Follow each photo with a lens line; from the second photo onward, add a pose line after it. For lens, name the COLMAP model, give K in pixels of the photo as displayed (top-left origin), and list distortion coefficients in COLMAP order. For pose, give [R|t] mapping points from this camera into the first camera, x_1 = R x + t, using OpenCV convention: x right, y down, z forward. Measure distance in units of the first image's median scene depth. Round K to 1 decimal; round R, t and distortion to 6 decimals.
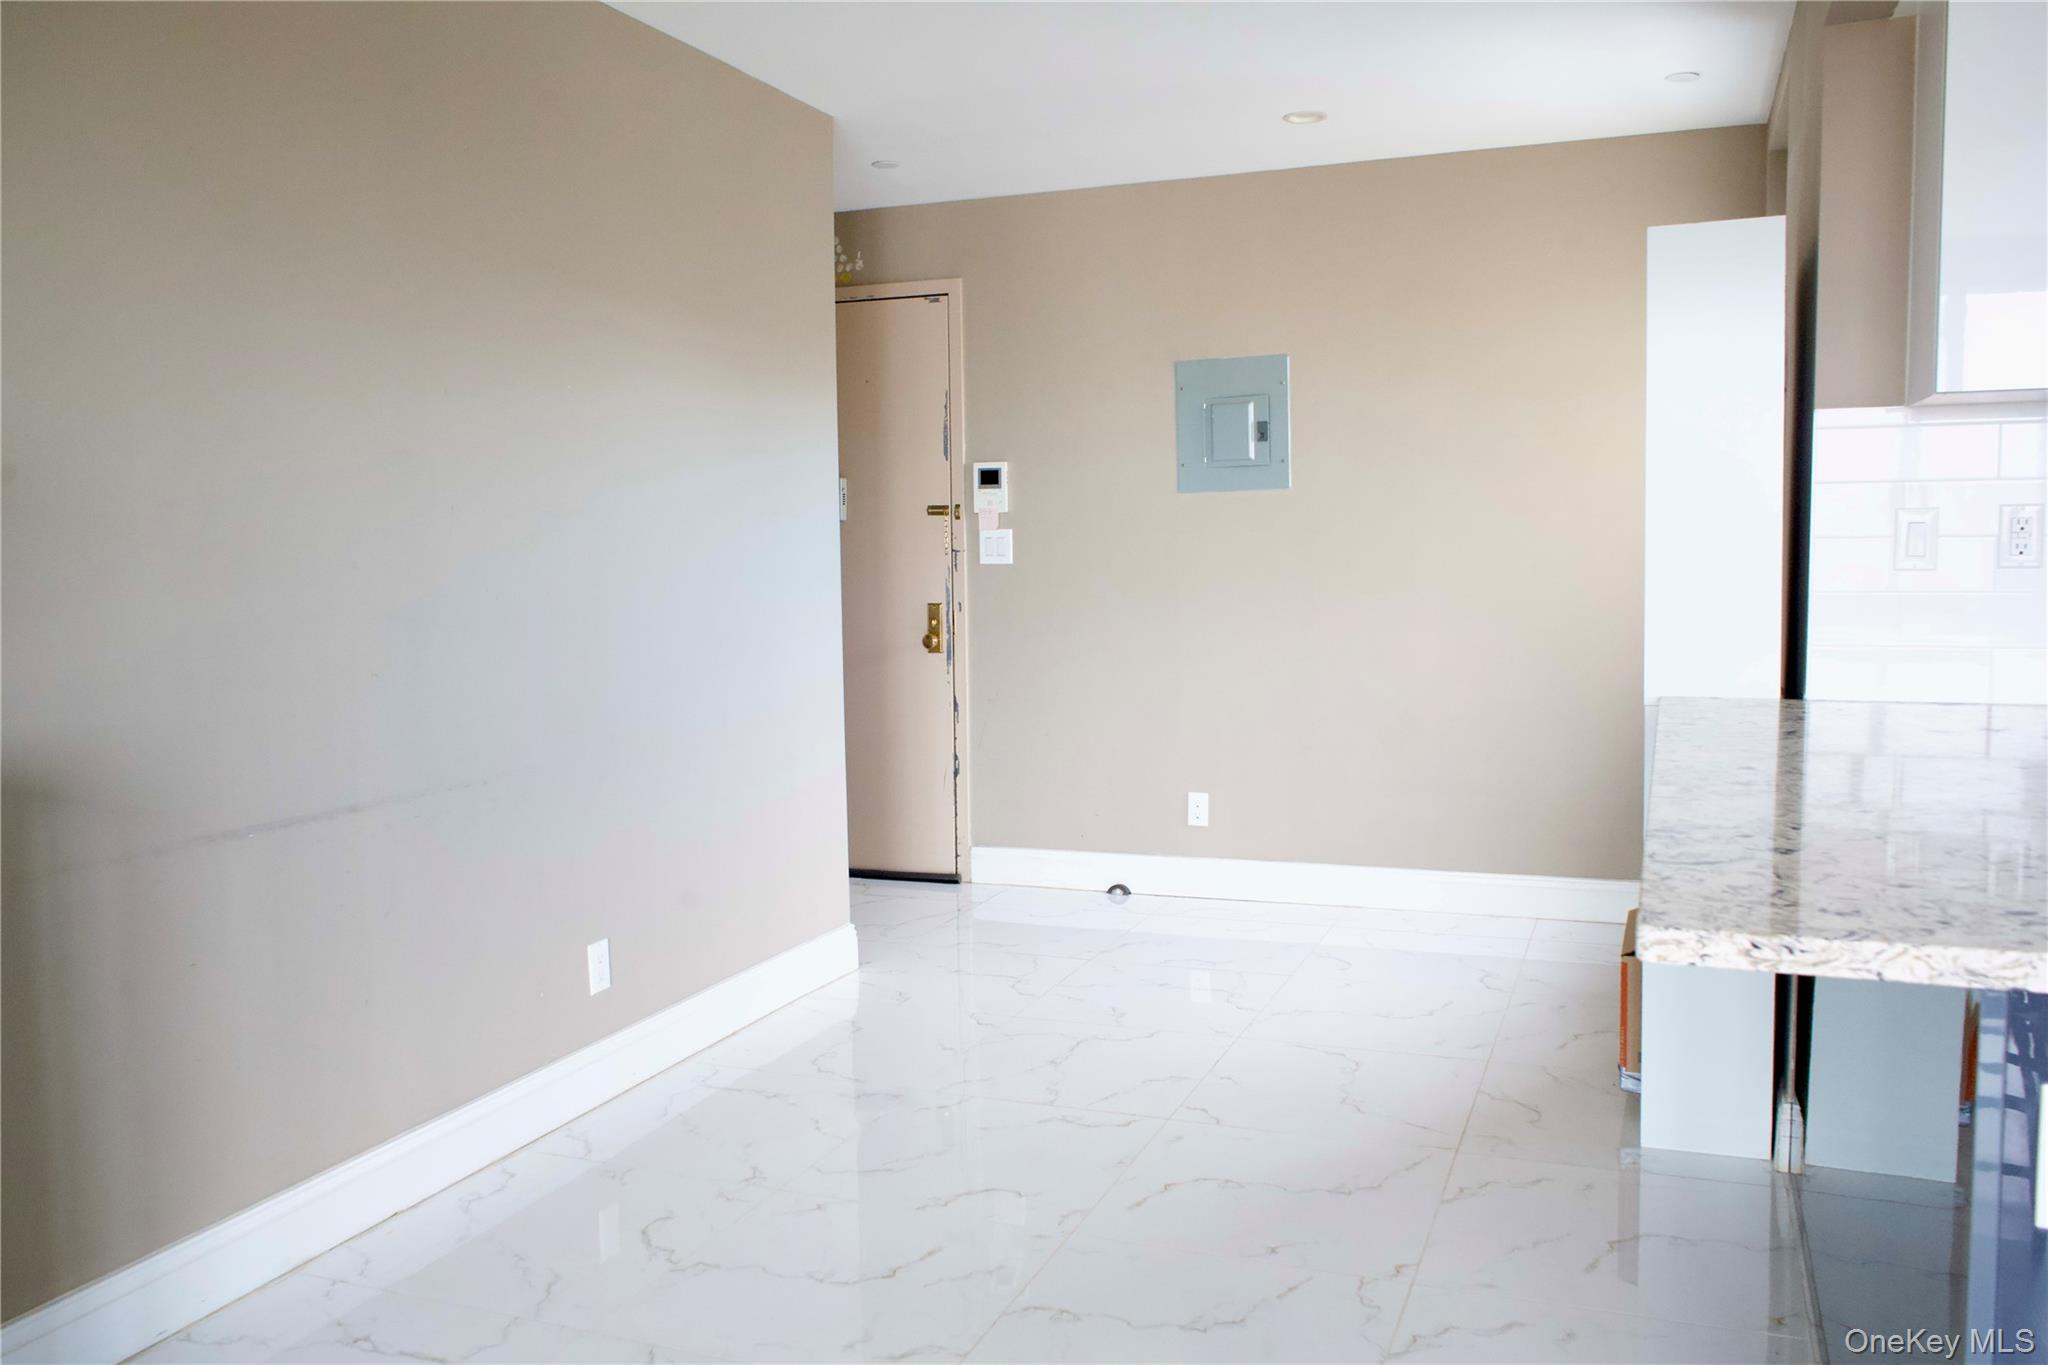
lens RADIAL K [[1644.5, 0, 1024.0], [0, 1644.5, 682.5], [0, 0, 1]] dist [-0.004932, 0.005067]
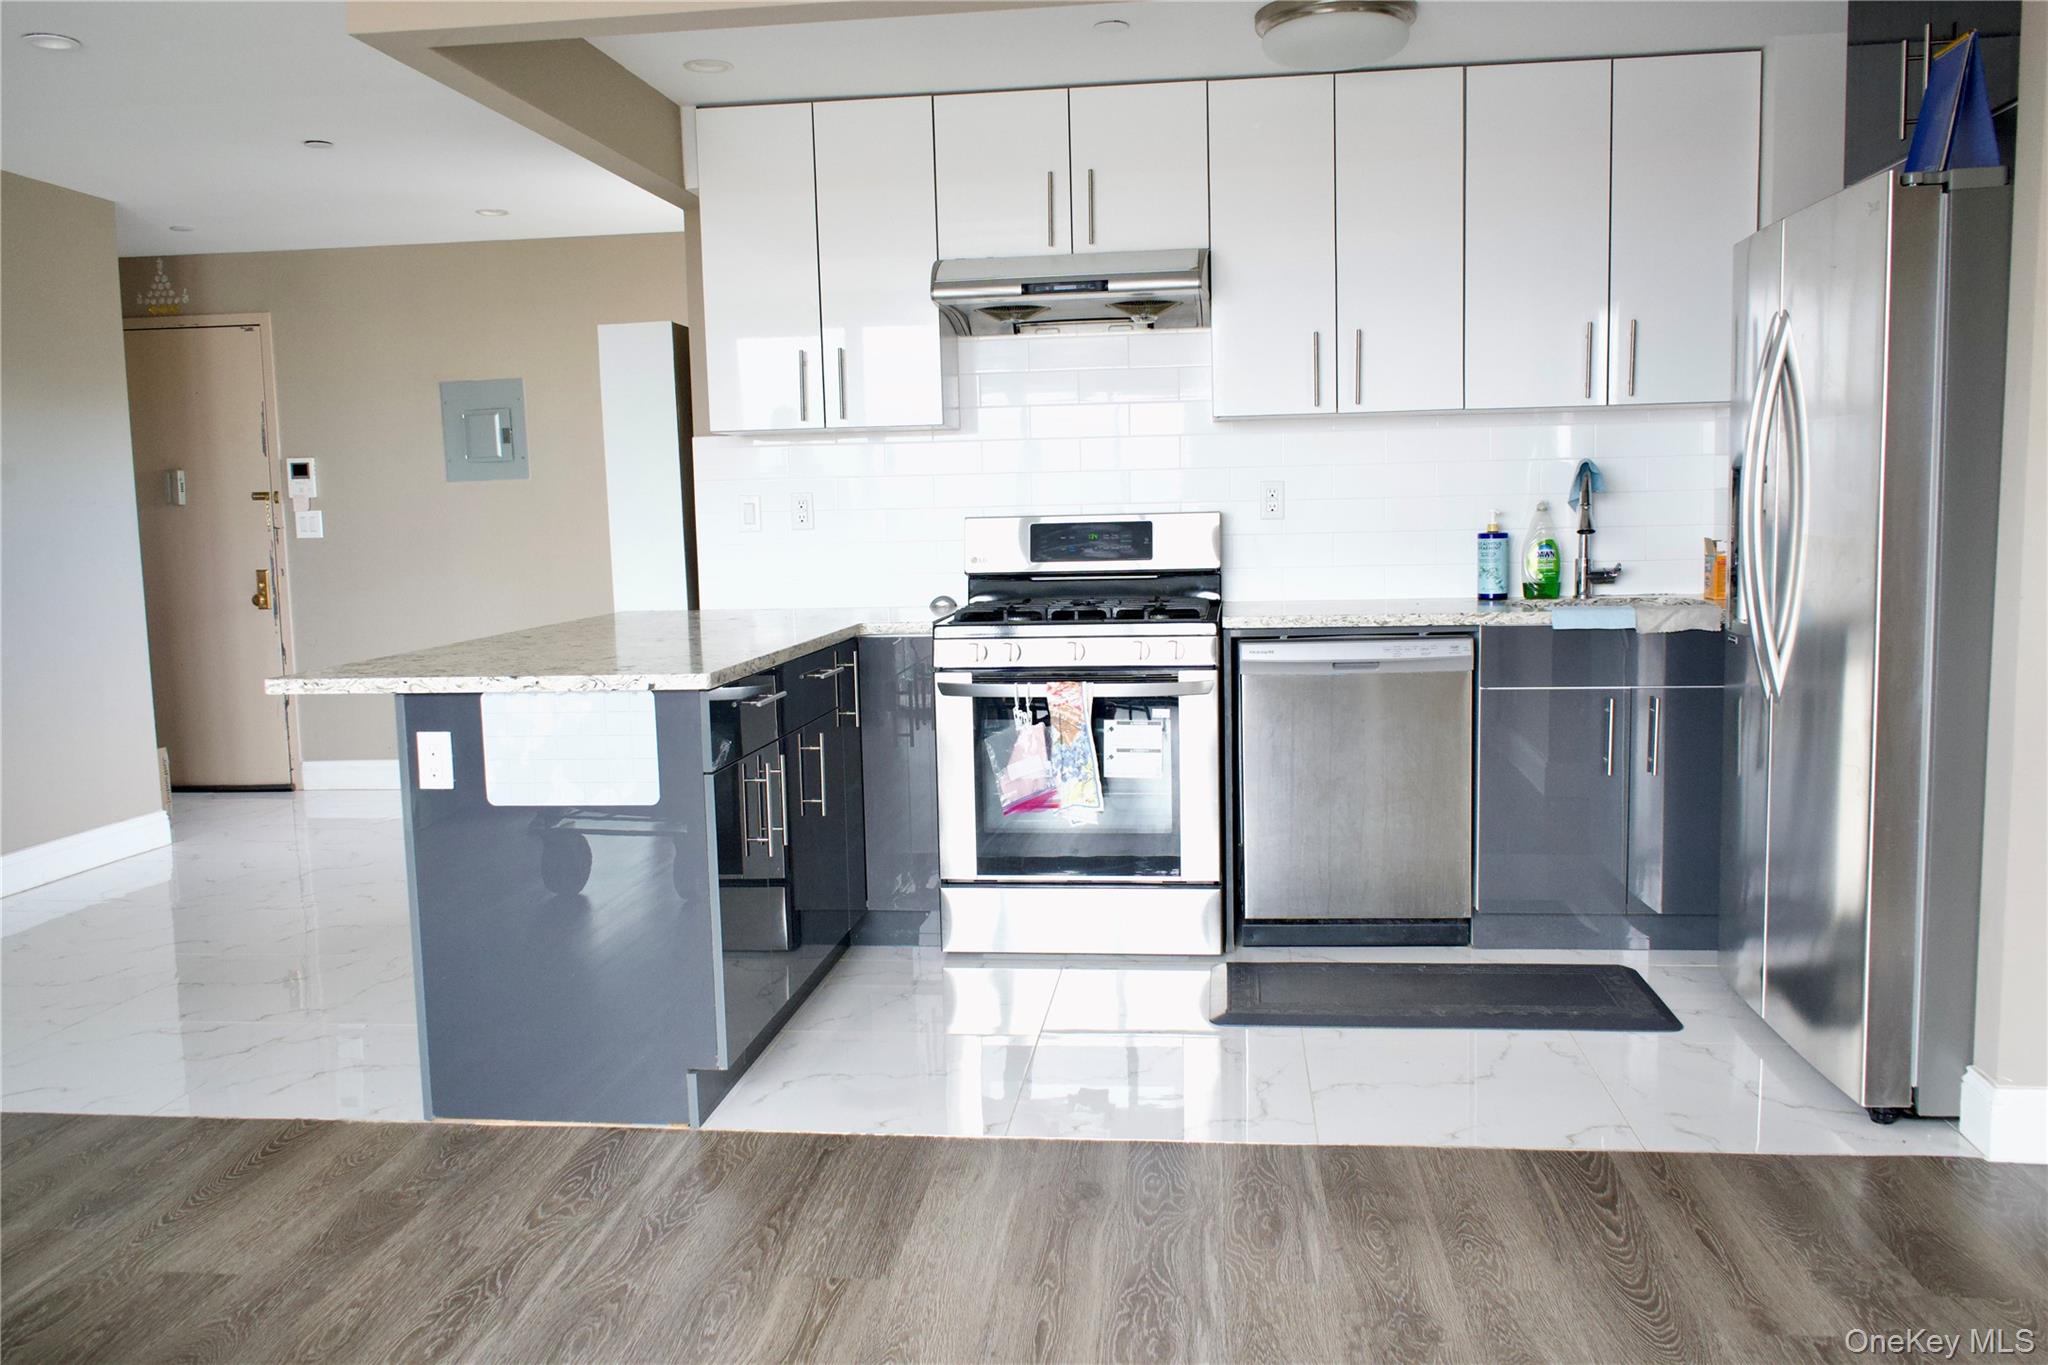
lens RADIAL K [[1647.1, 0, 1024.0], [0, 1647.1, 682.5], [0, 0, 1]] dist [0.006265, 0.003174]
pose [[0.966684, -0.037763, 0.253174, 0.191176], [0.034183, 0.999244, 0.018526, 0.035285], [-0.253682, -0.009255, 0.967243, -0.380378]]
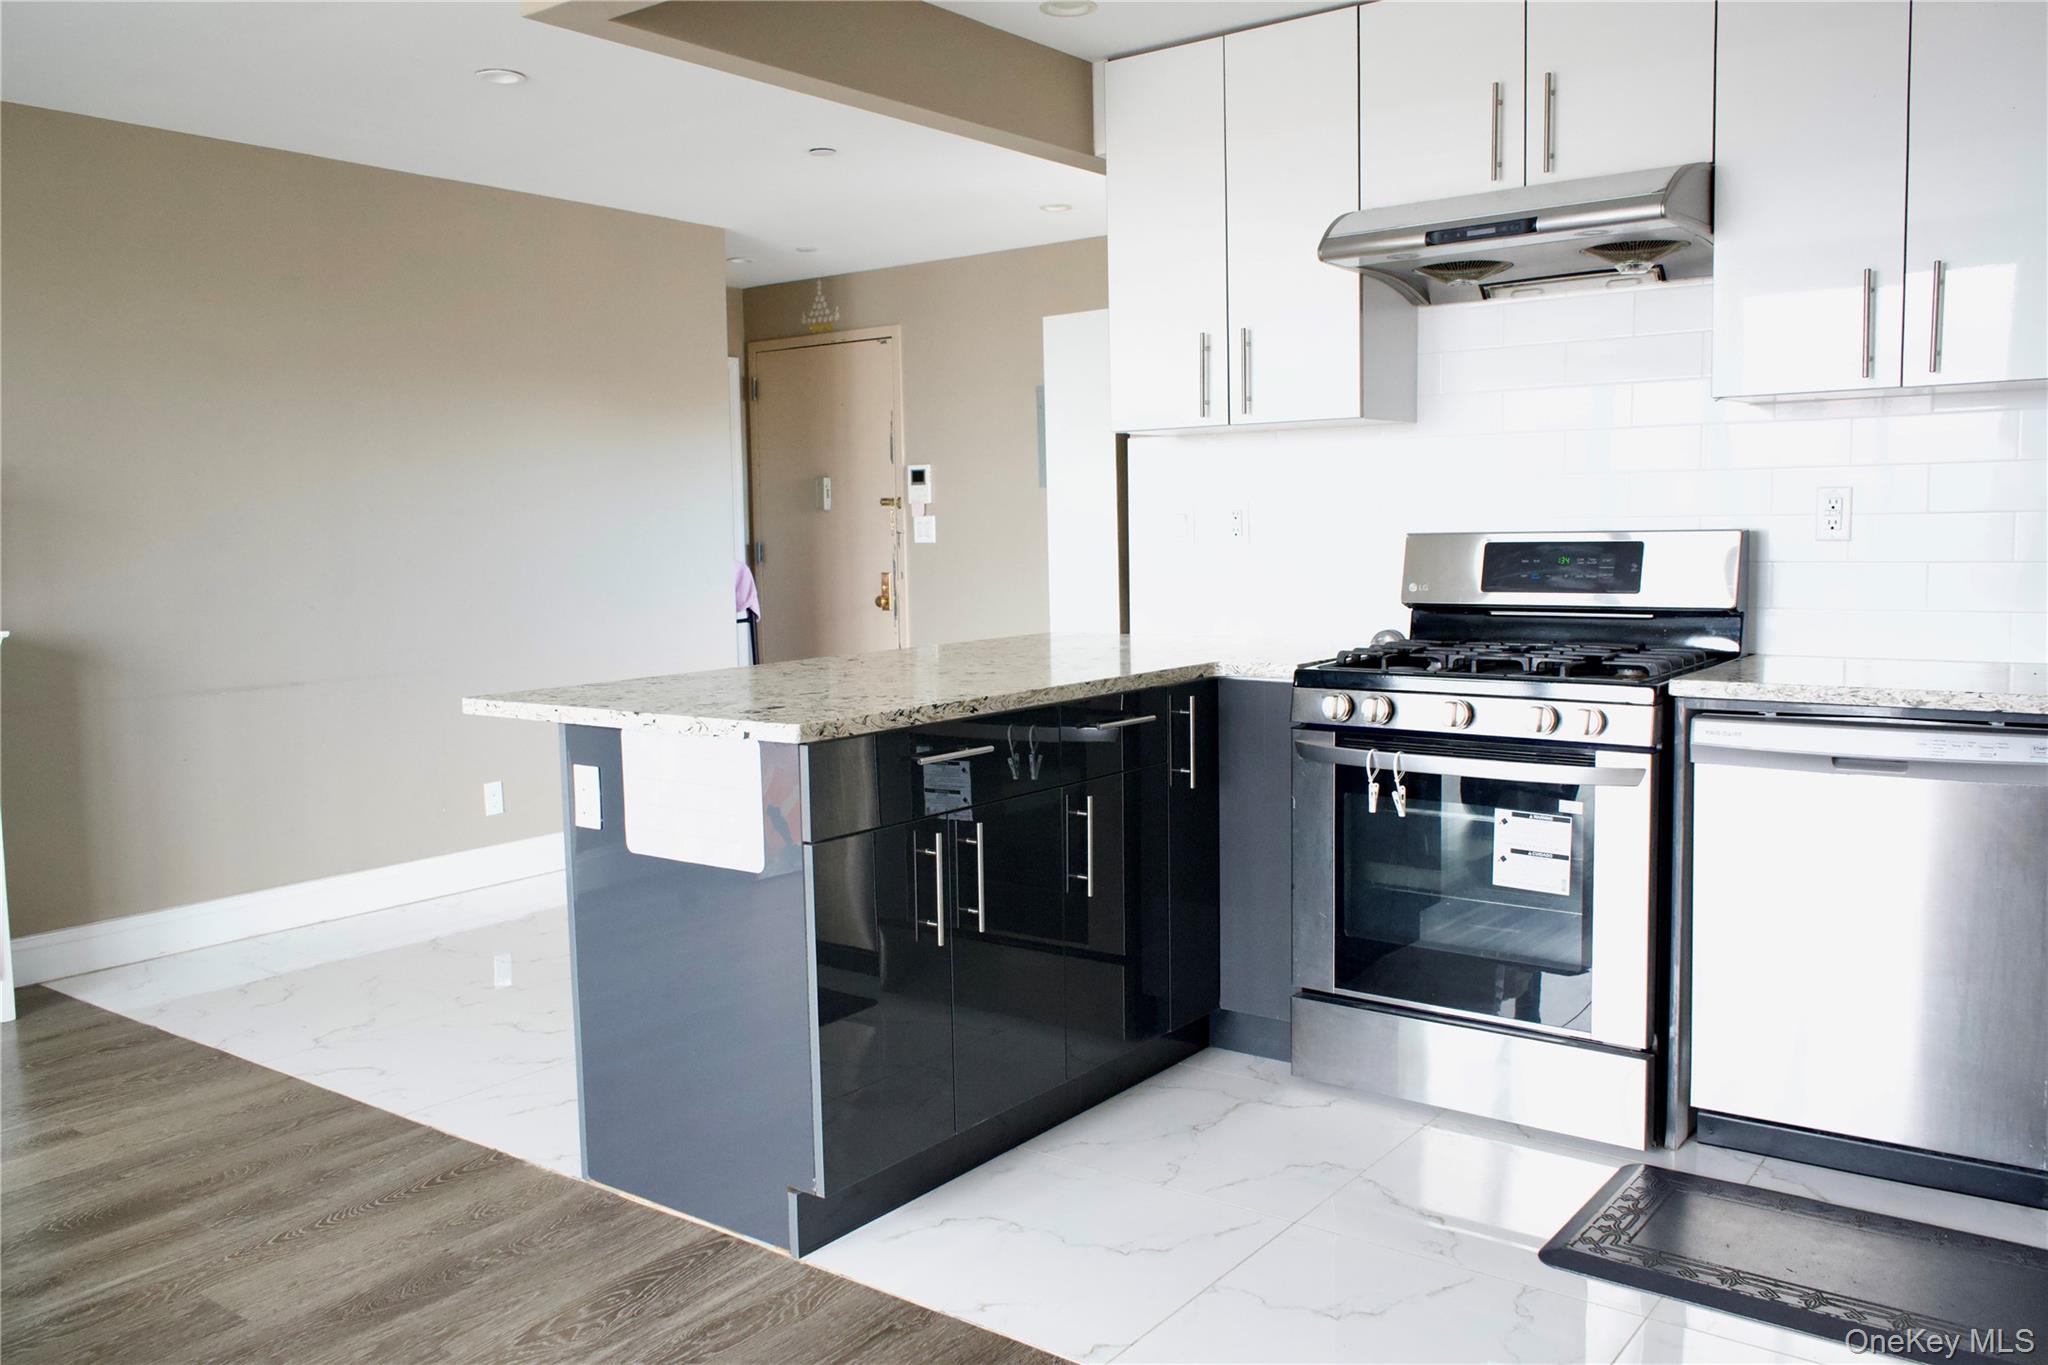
lens RADIAL K [[1646.1, 0, 1024.0], [0, 1646.1, 682.5], [0, 0, 1]] dist [0.002420, 0.000189]
pose [[0.963370, 0.020890, -0.267362, 0.414046], [-0.017691, 0.999740, 0.014369, 0.019194], [0.267593, -0.009112, 0.963489, -0.244161]]
